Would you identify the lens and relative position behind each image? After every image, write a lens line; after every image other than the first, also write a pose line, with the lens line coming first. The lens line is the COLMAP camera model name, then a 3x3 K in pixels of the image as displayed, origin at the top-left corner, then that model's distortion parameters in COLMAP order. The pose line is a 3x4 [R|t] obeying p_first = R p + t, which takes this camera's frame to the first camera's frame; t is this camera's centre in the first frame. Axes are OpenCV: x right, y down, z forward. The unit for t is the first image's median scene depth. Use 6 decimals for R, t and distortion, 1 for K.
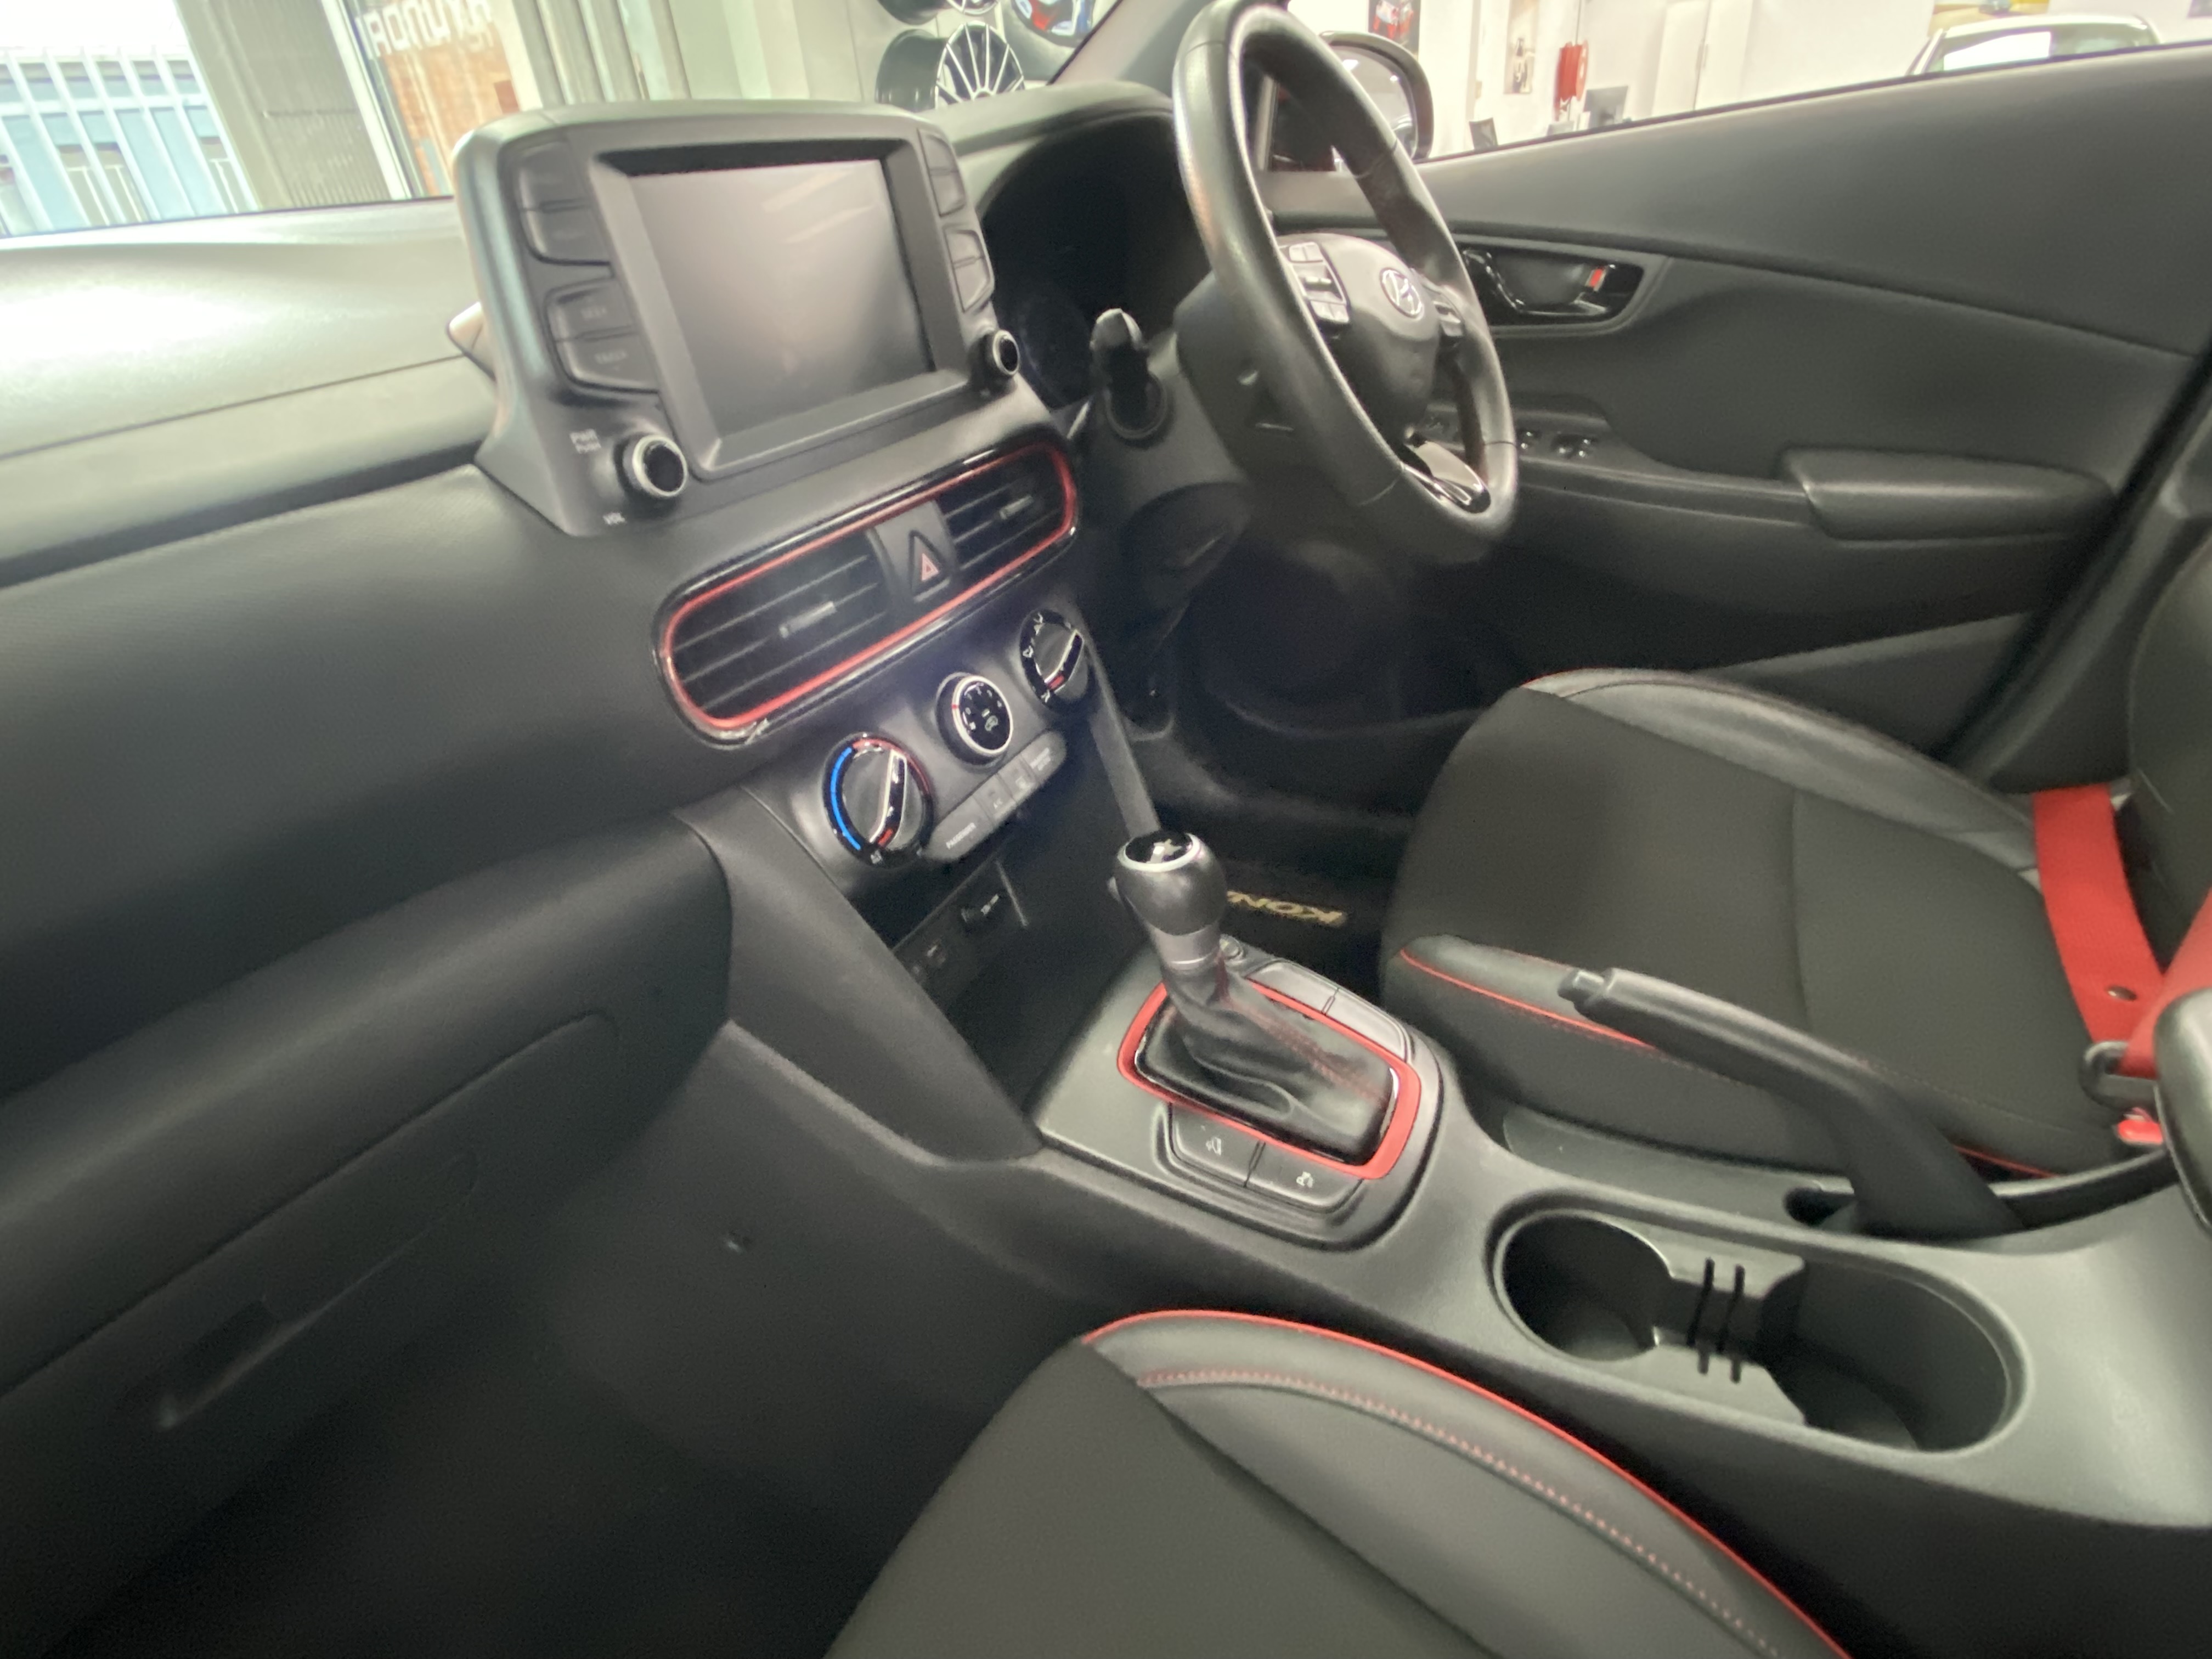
lens RADIAL K [[1100.1, 0, 1107.0], [0, 1100.1, 837.1], [0, 0, 1]] dist [0.012195, -0.013470]
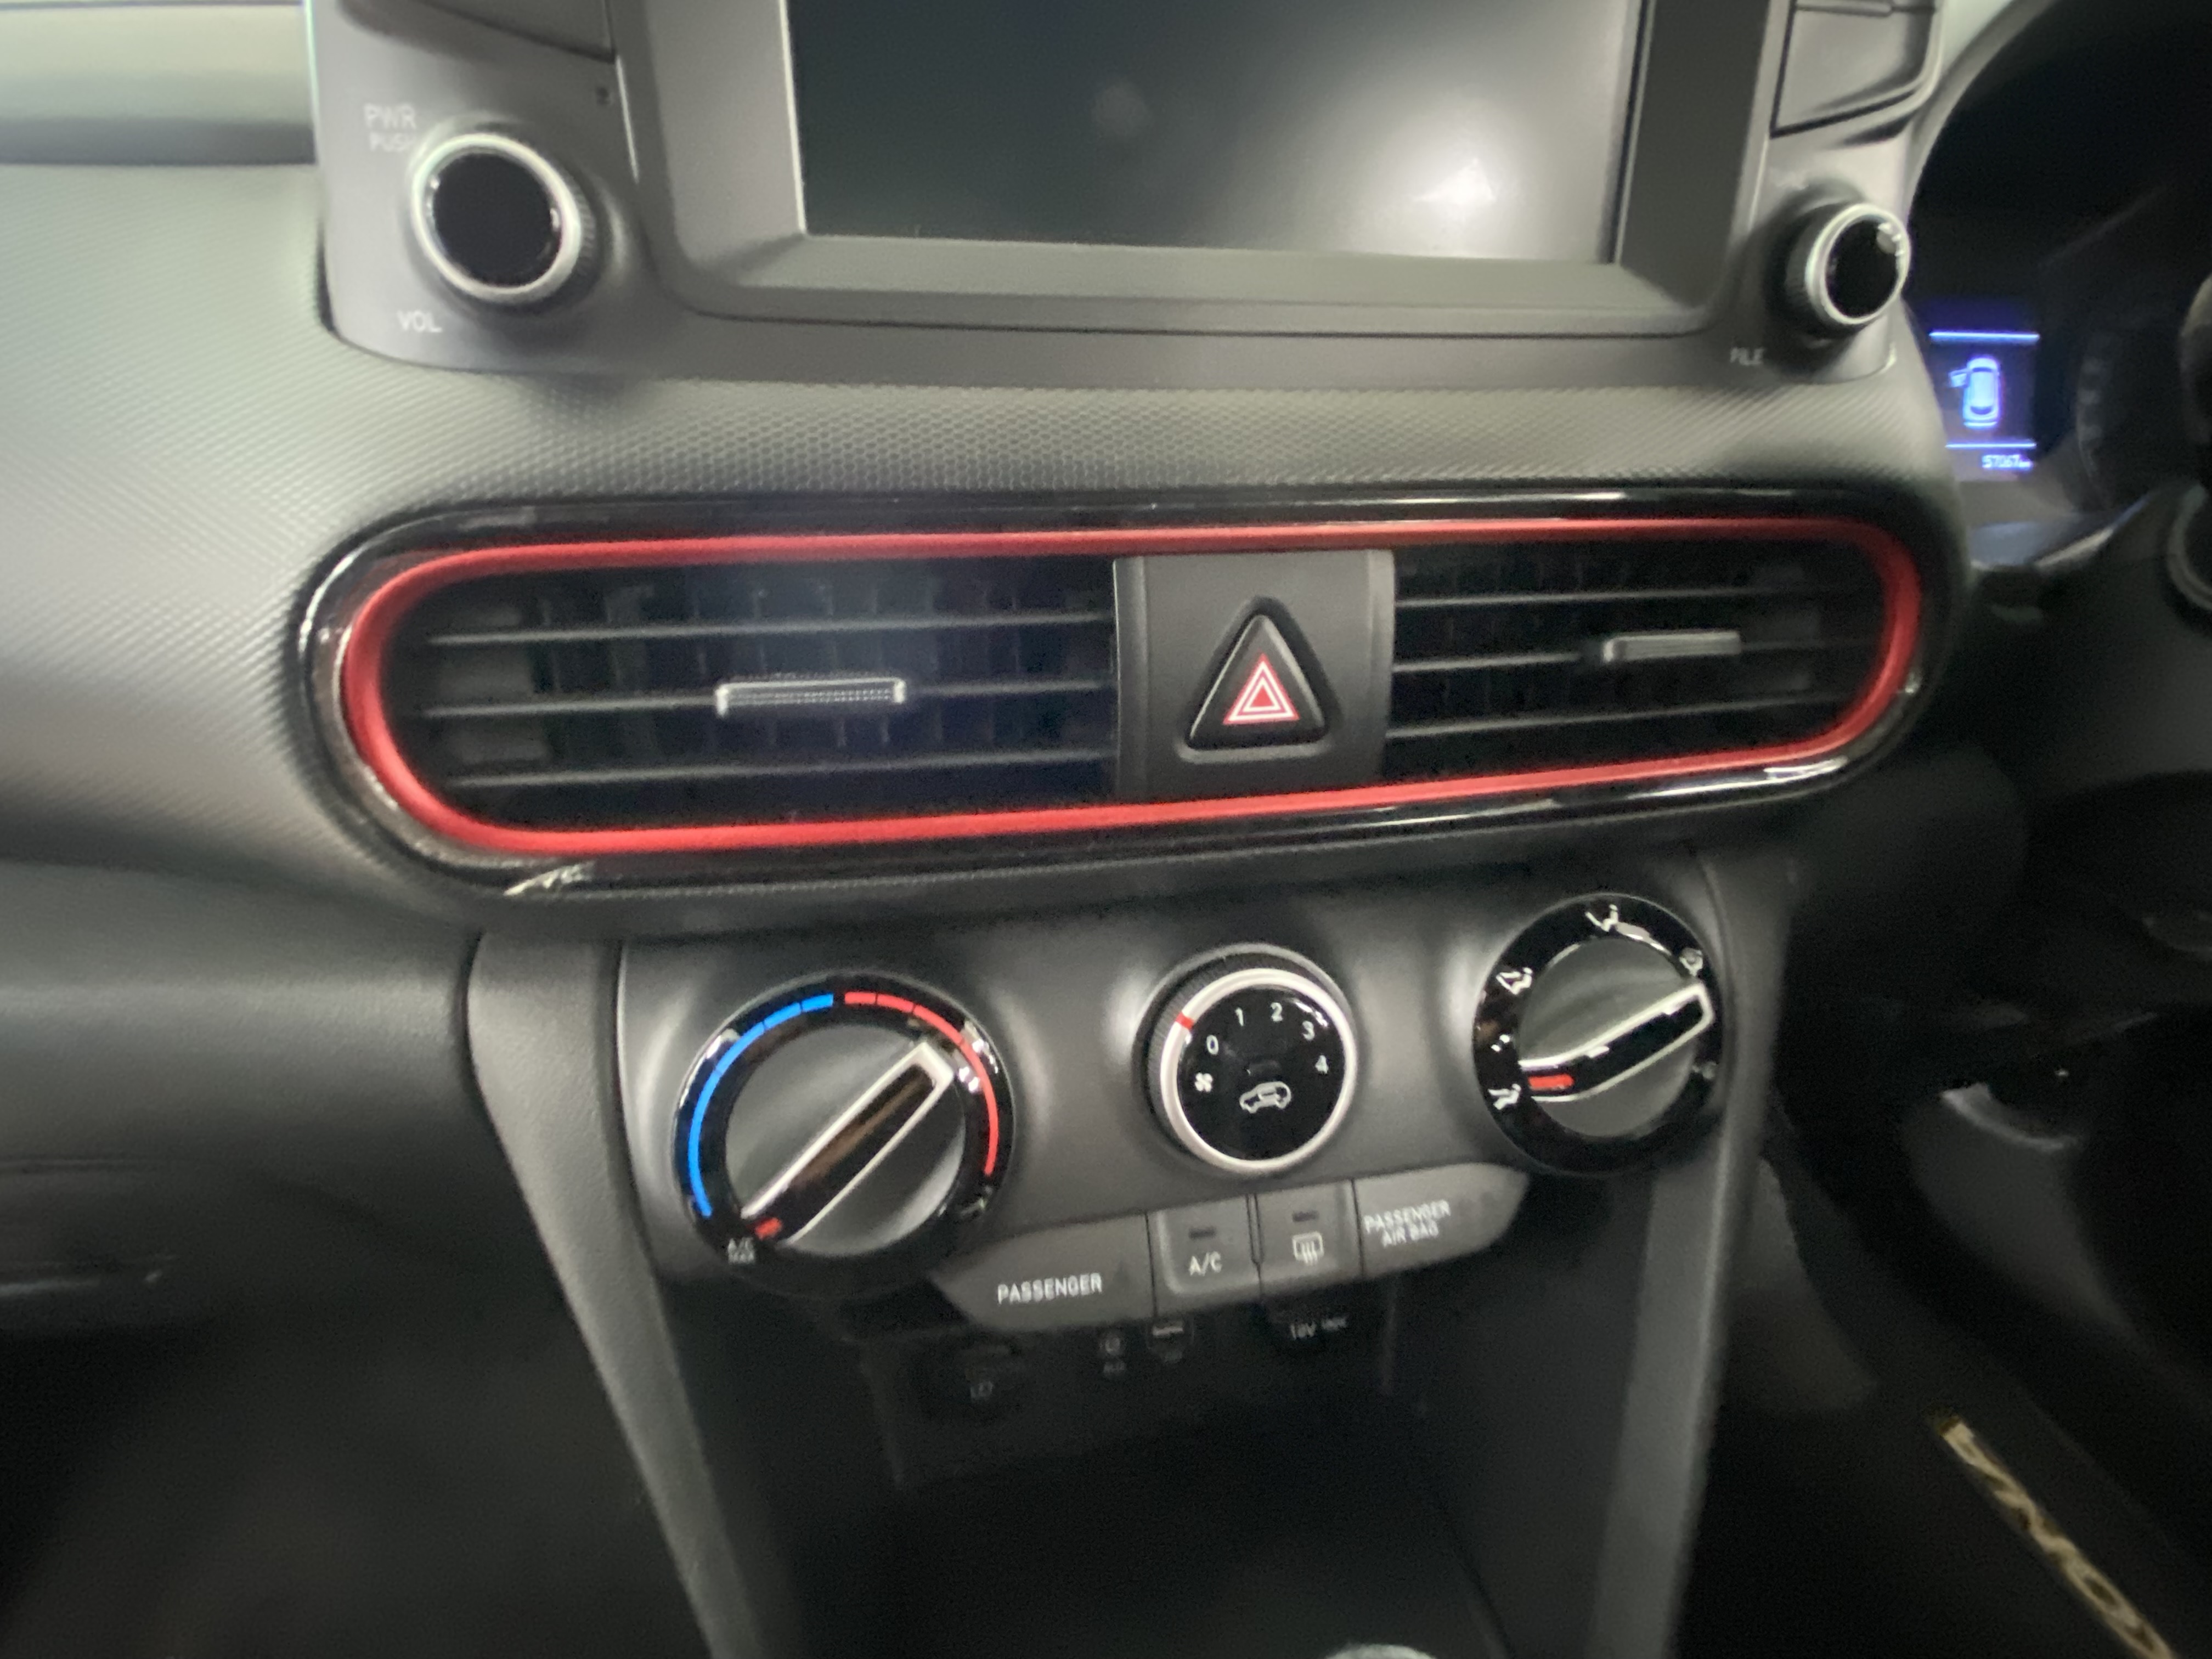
lens RADIAL K [[1100.1, 0, 1095.4], [0, 1100.1, 816.2], [0, 0, 1]] dist [0.012195, -0.013470]
pose [[0.634323, 0.441654, -0.634488, 0.064706], [-0.469096, 0.872268, 0.138194, -0.219189], [0.614478, 0.209976, 0.760478, 0.628703]]
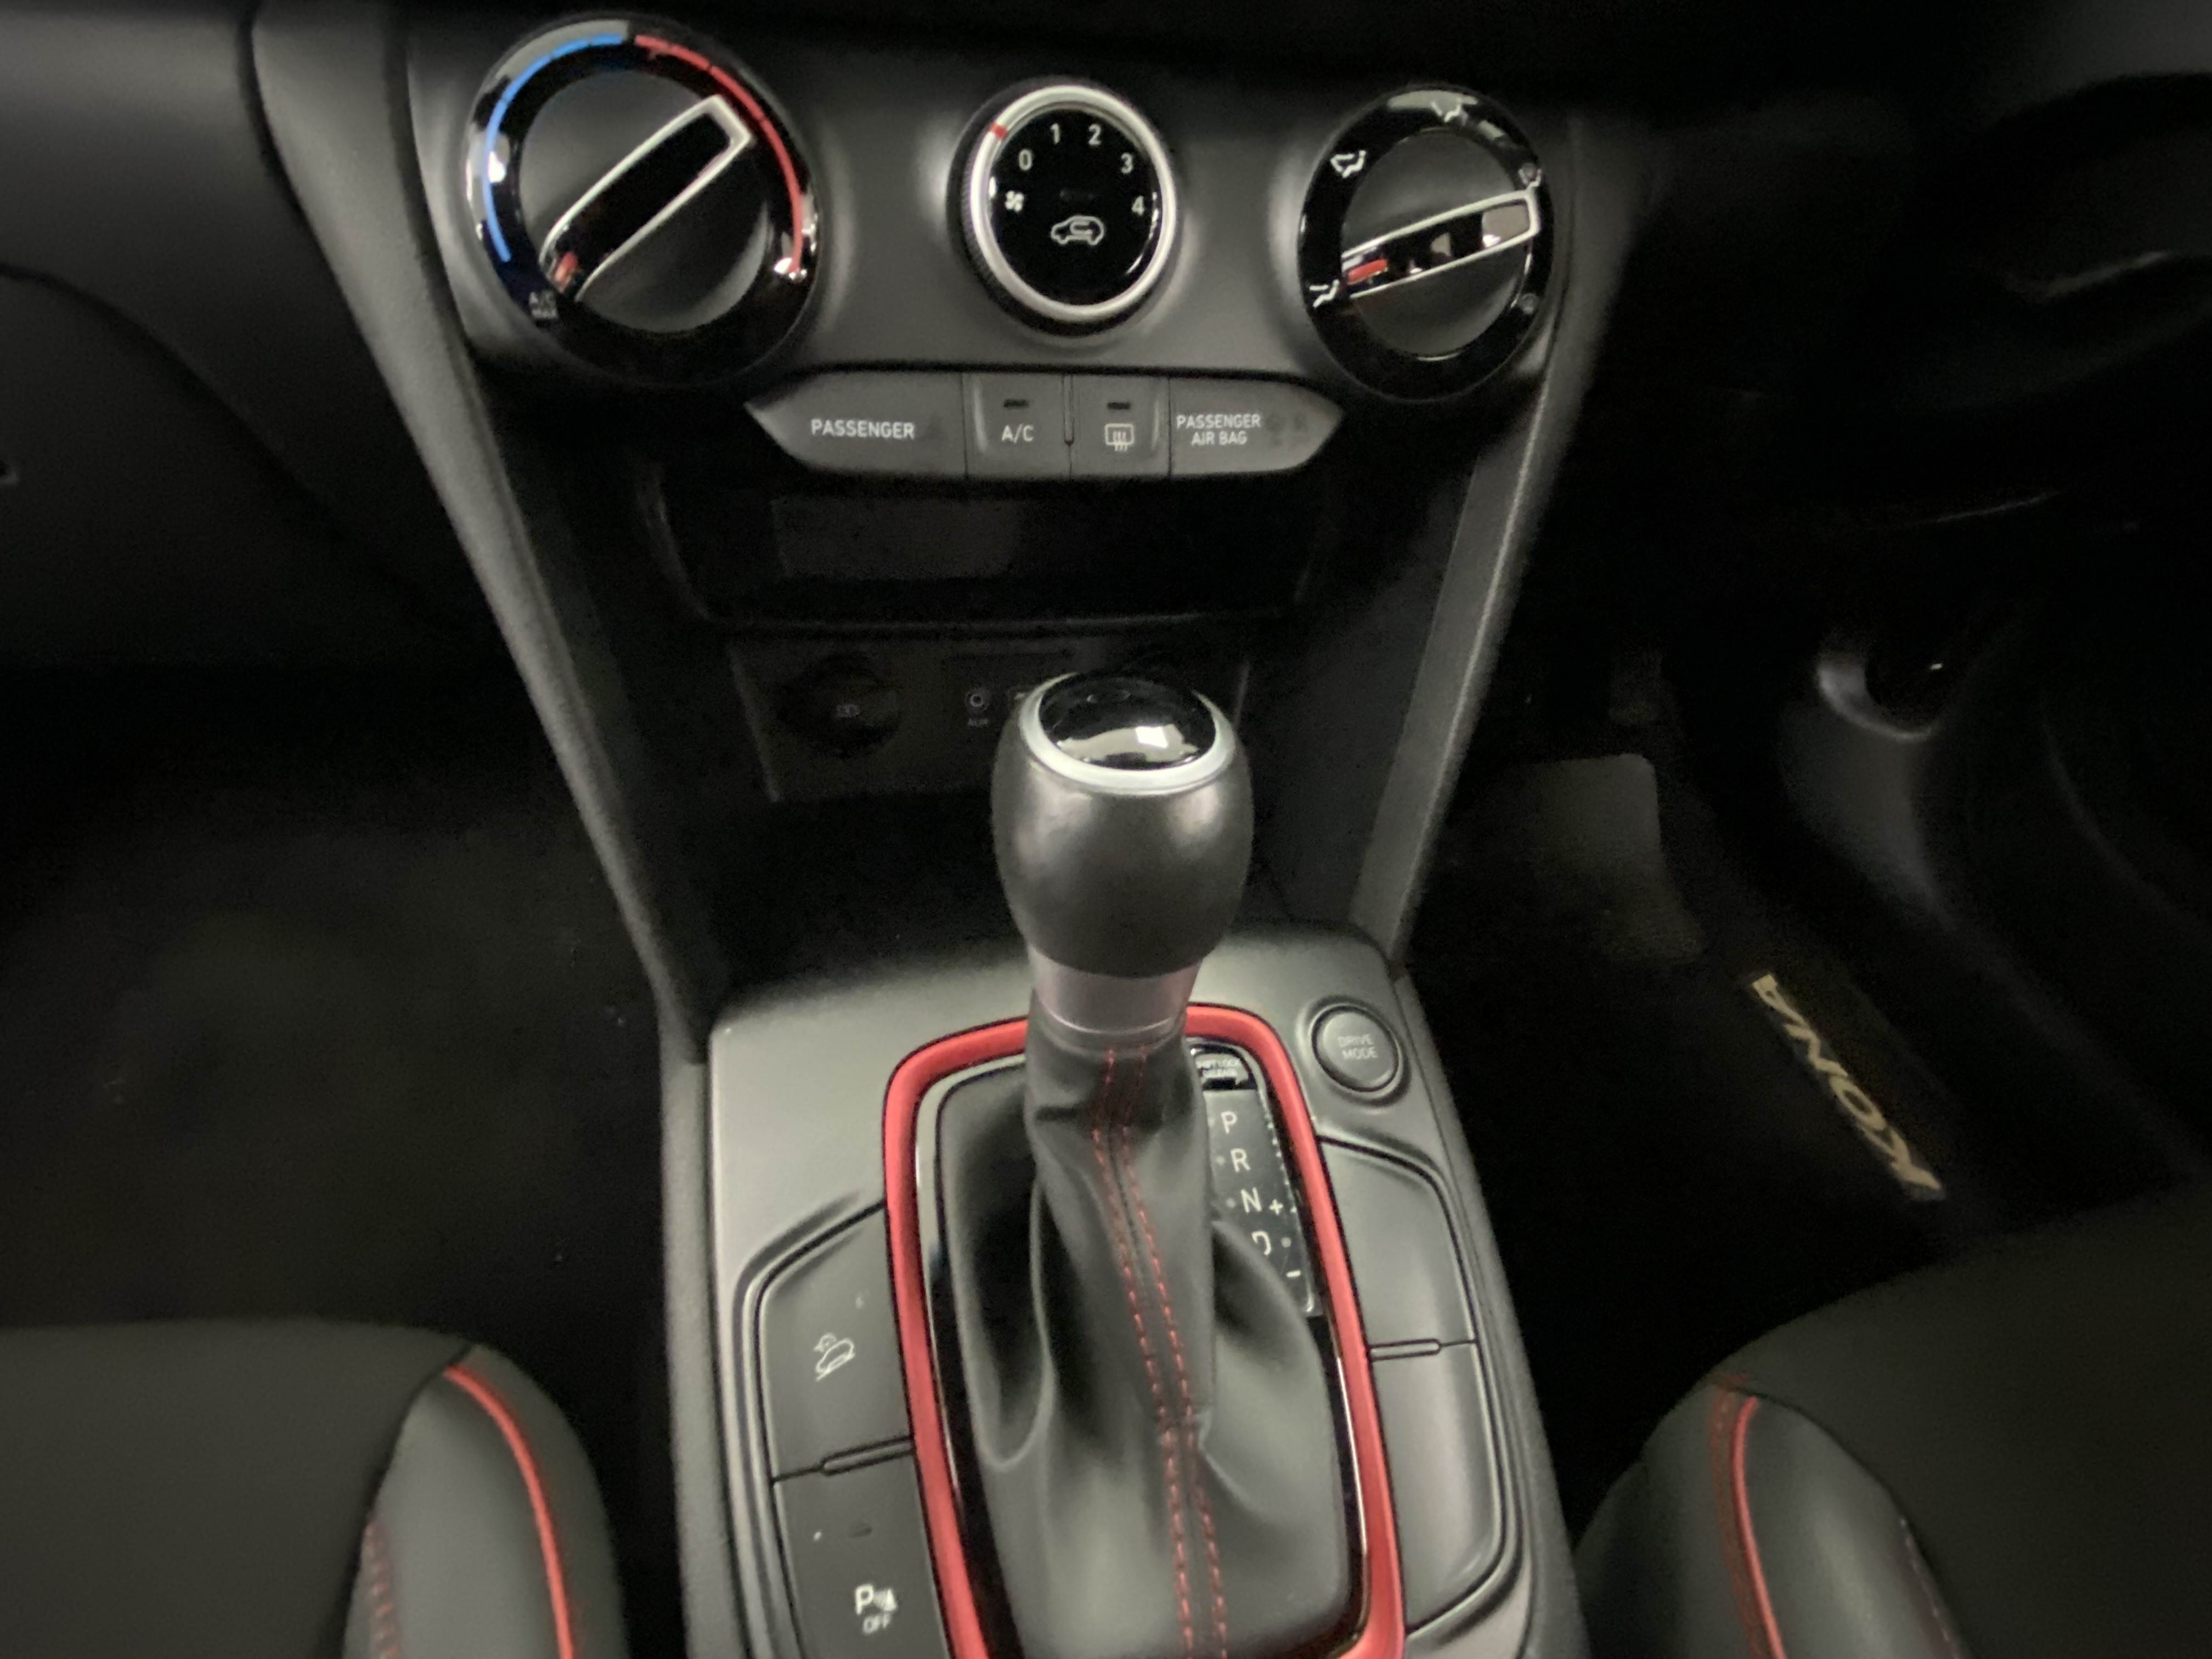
lens RADIAL K [[1100.1, 0, 1099.6], [0, 1100.1, 822.9], [0, 0, 1]] dist [0.012195, -0.013470]
pose [[0.616462, 0.626625, -0.476776, 0.228347], [-0.529384, 0.778081, 0.338146, -0.075178], [0.582861, 0.043943, 0.811383, 0.680304]]
